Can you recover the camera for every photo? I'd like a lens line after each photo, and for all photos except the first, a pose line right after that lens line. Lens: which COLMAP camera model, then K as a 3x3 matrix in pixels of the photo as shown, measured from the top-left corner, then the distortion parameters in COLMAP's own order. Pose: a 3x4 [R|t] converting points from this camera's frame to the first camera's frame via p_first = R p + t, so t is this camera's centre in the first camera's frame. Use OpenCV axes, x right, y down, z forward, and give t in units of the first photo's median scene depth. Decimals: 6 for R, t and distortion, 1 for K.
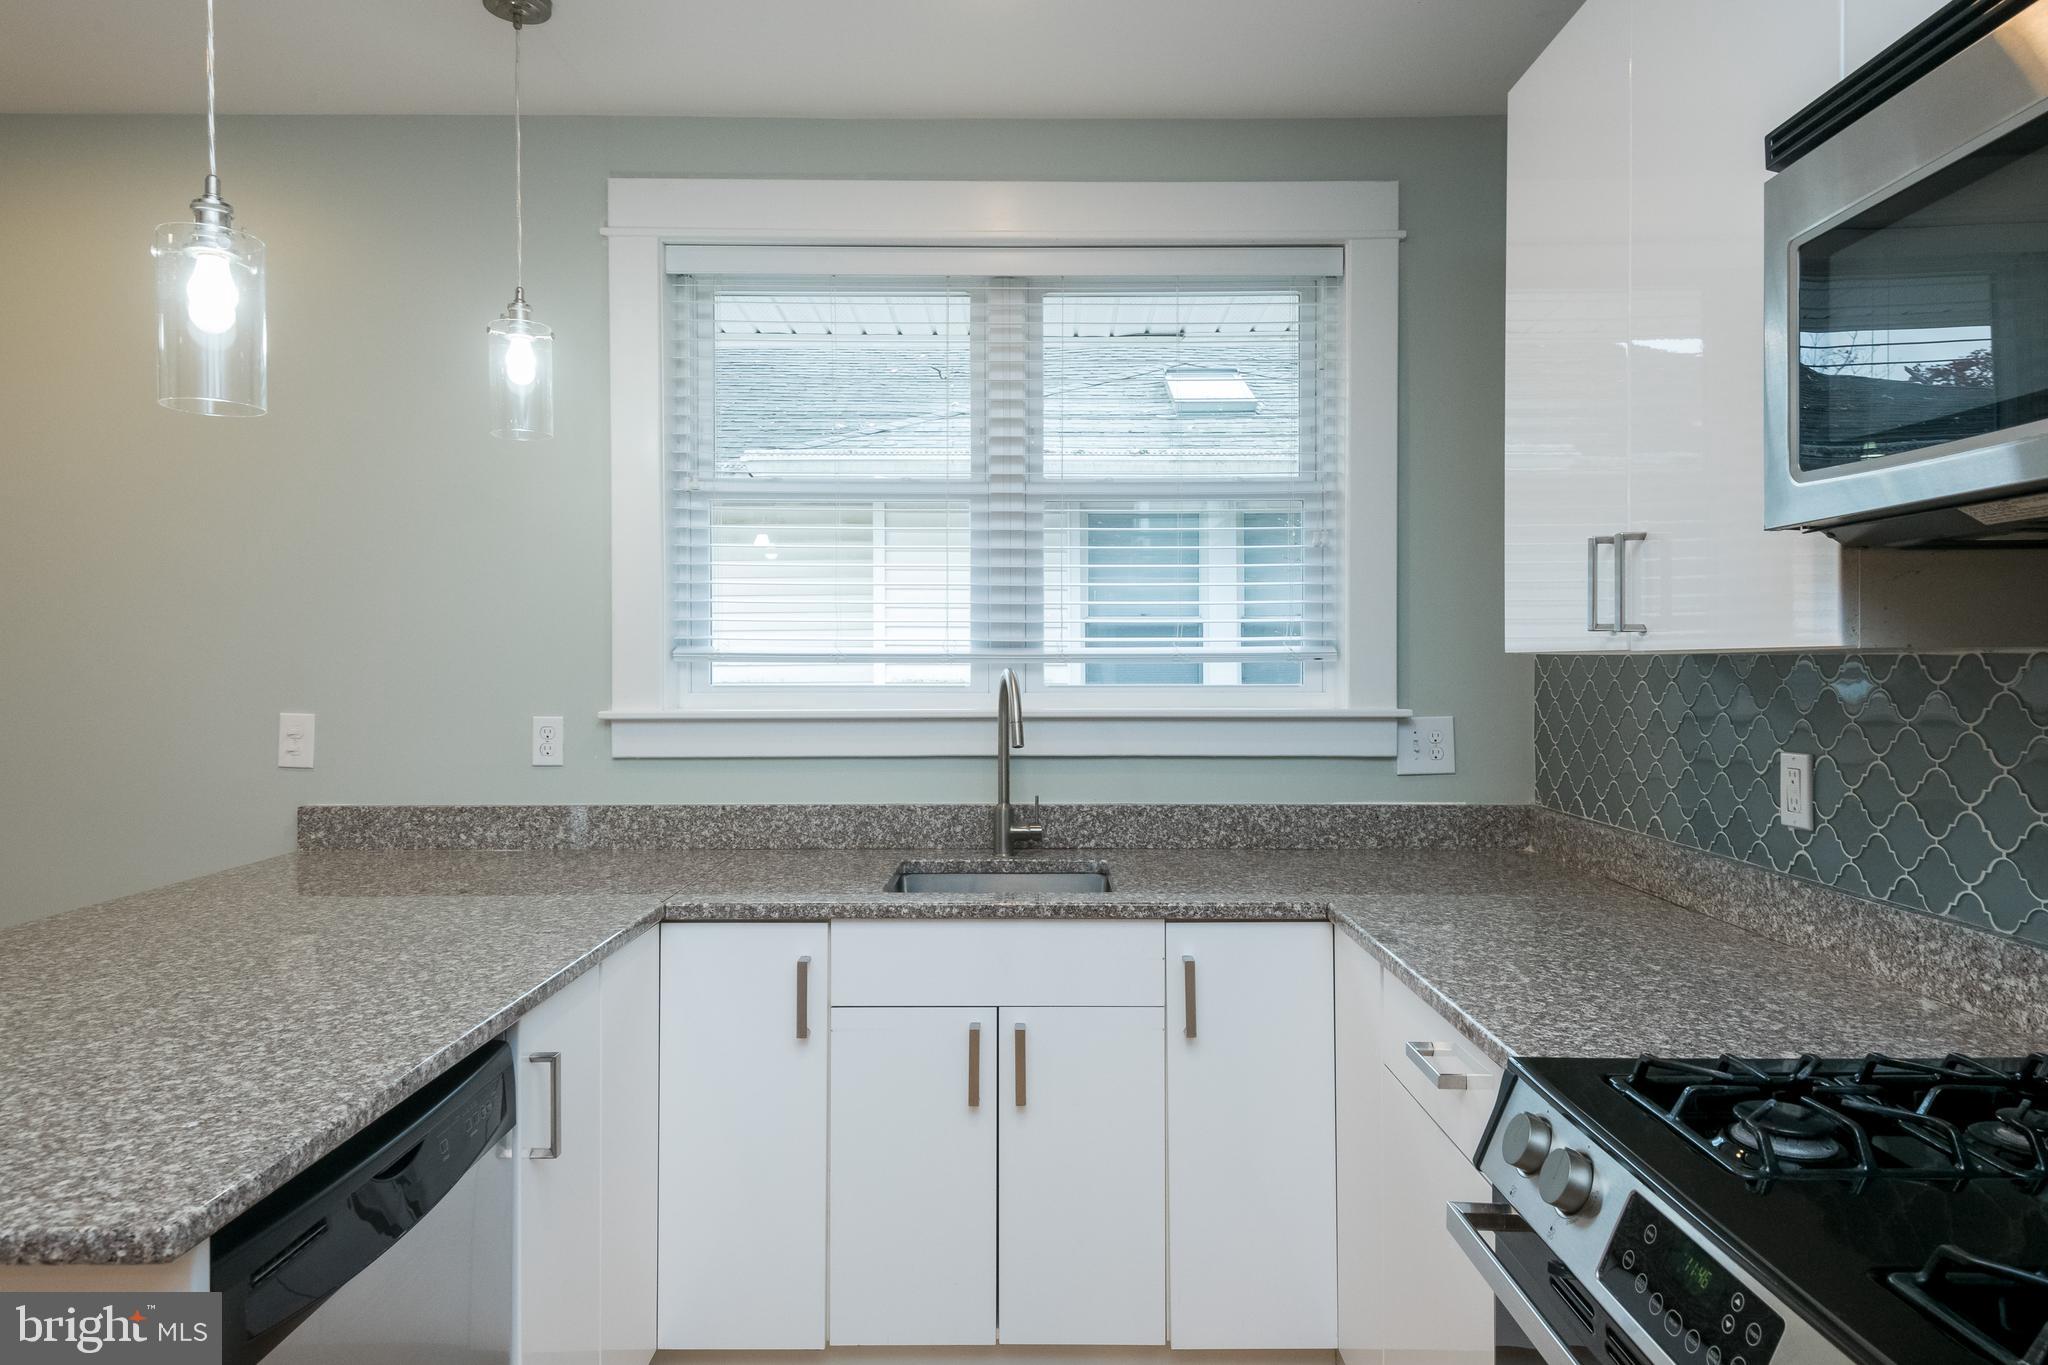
lens RADIAL K [[1240.2, 0, 1031.4], [0, 1240.2, 684.4], [0, 0, 1]] dist [0.039207, -0.020126]
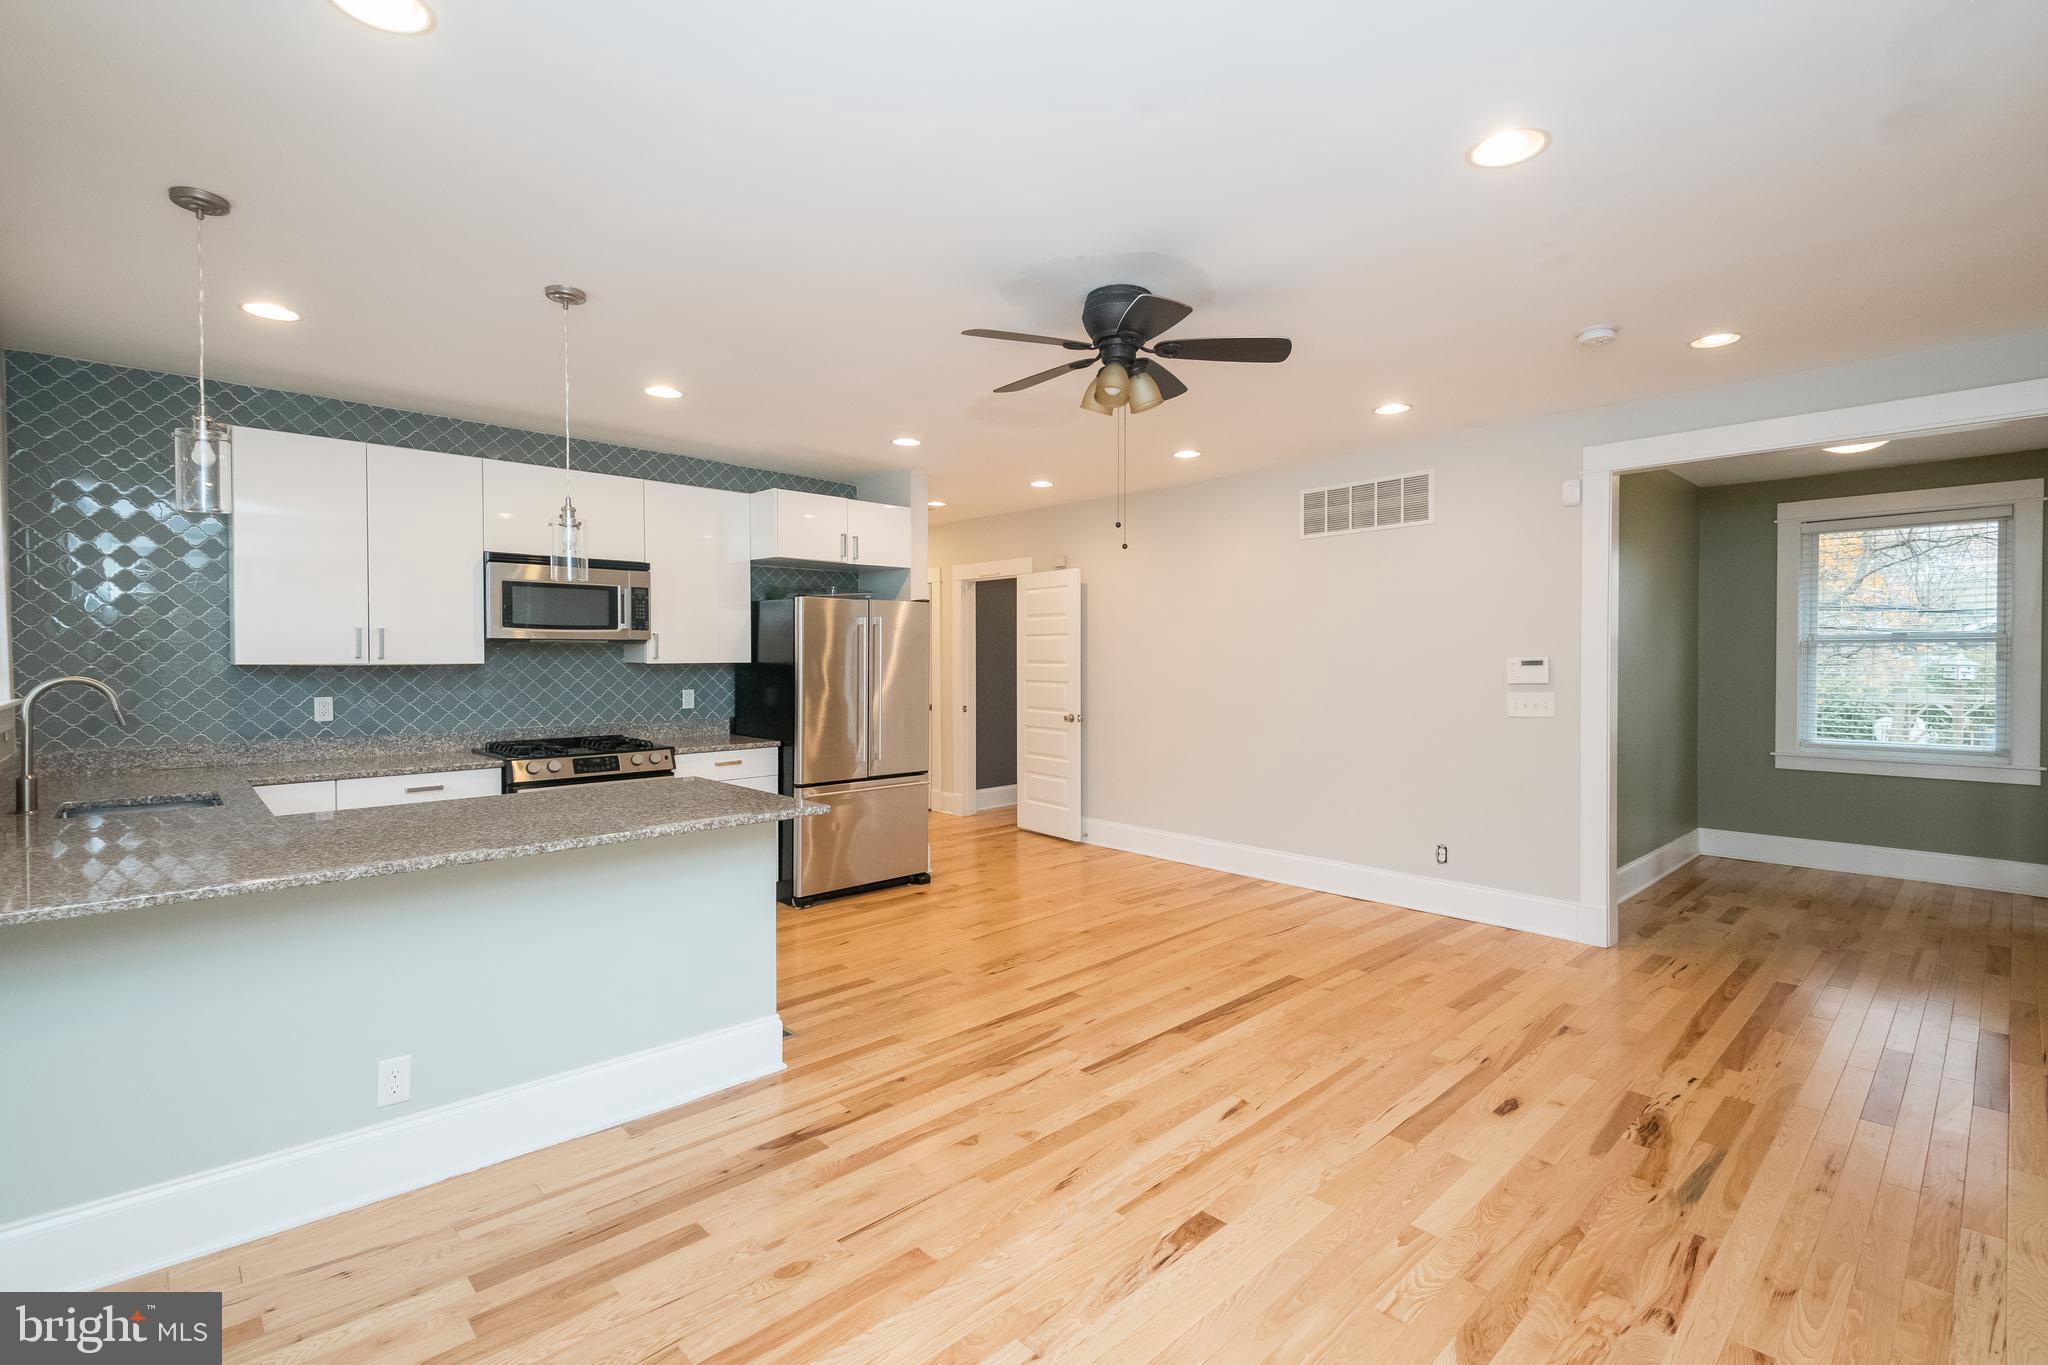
lens RADIAL K [[924.6, 0, 1033.4], [0, 924.6, 671.5], [0, 0, 1]] dist [0.030904, -0.013449]
pose [[-0.687021, -0.009205, 0.726579, -1.496730], [0.014749, 0.999537, 0.026609, -0.028512], [-0.726488, 0.028997, -0.686568, 0.877771]]
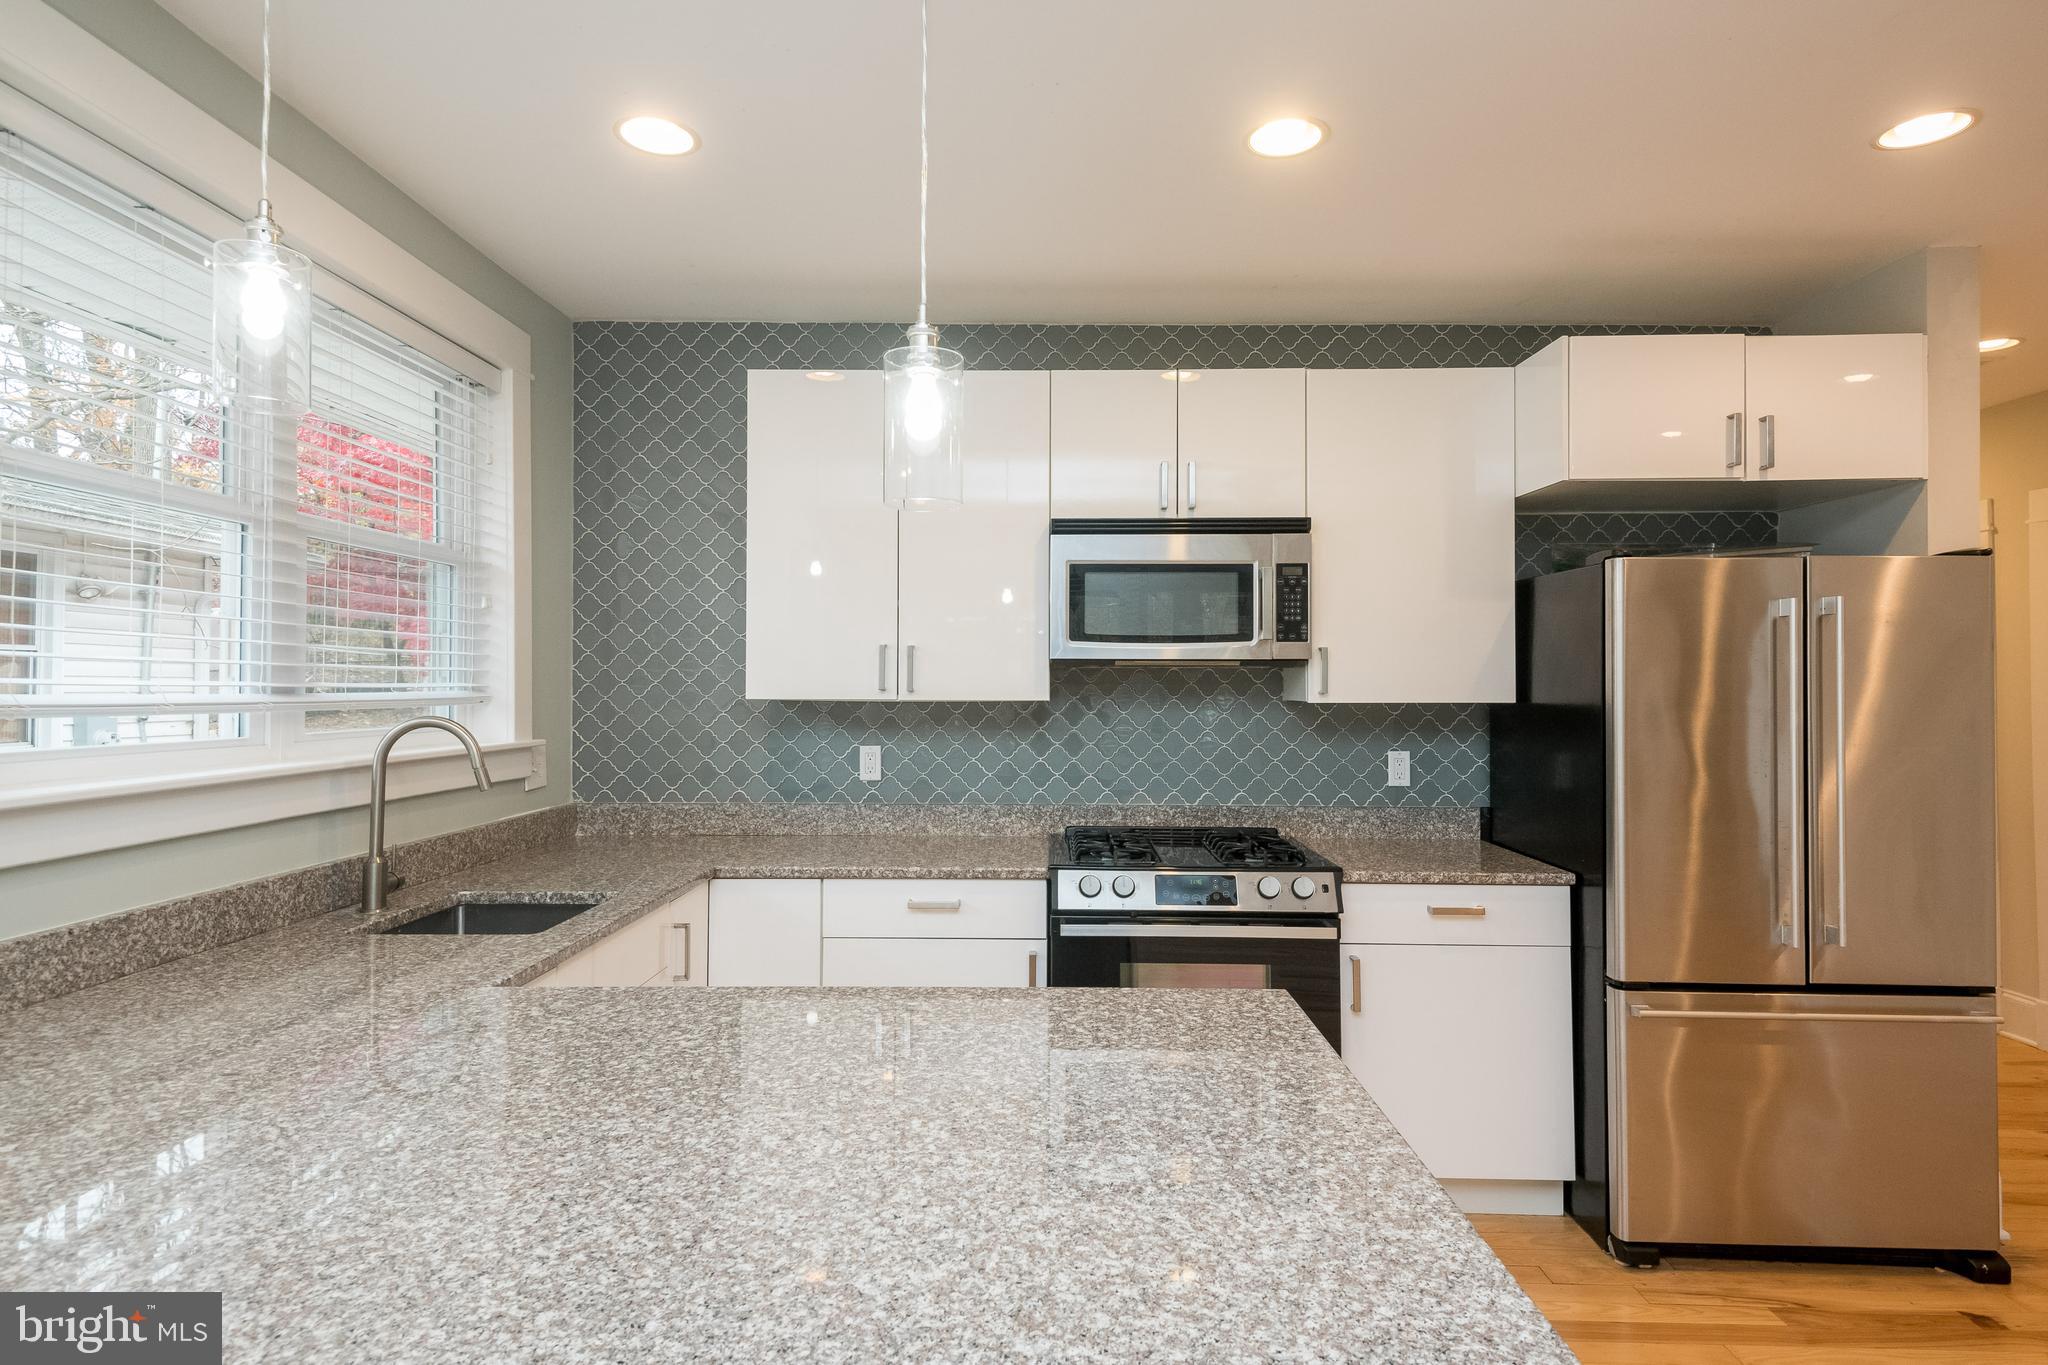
lens RADIAL K [[1107.4, 0, 1028.8], [0, 1107.4, 661.8], [0, 0, 1]] dist [0.036430, -0.010147]
pose [[0.020052, 0.023887, 0.999514, -0.860269], [0.013442, 0.999618, -0.024159, -0.026210], [-0.999709, 0.013920, 0.019723, 0.463086]]
